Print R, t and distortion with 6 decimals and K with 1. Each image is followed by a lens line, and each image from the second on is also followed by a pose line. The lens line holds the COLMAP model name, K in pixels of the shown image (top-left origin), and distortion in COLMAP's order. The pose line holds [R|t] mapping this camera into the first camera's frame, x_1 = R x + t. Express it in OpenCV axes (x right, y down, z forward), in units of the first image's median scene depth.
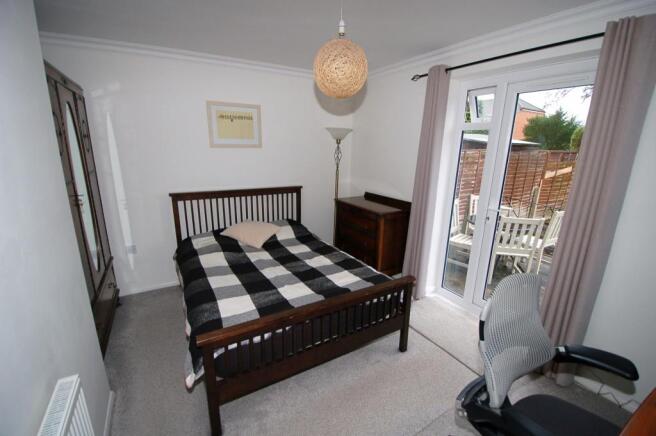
lens RADIAL K [[288.8, 0, 329.6], [0, 288.8, 216.2], [0, 0, 1]] dist [-0.000854, -0.000434]
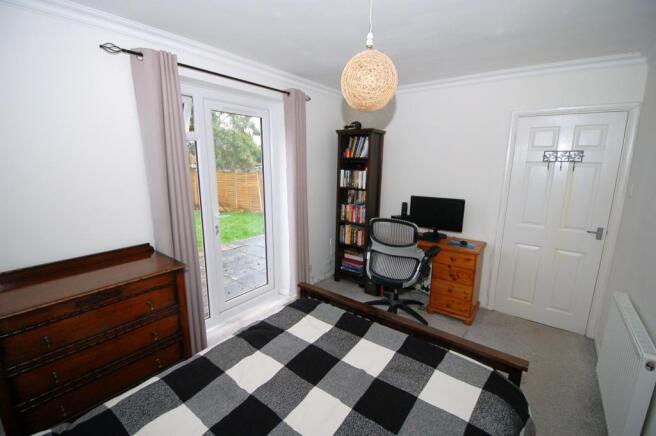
lens RADIAL K [[288.8, 0, 329.6], [0, 288.8, 216.2], [0, 0, 1]] dist [-0.000854, -0.000434]
pose [[-0.398450, -0.202245, 0.894614, -0.495355], [0.219168, 0.926134, 0.306986, -0.239418], [-0.890620, 0.318390, -0.324692, 0.901239]]
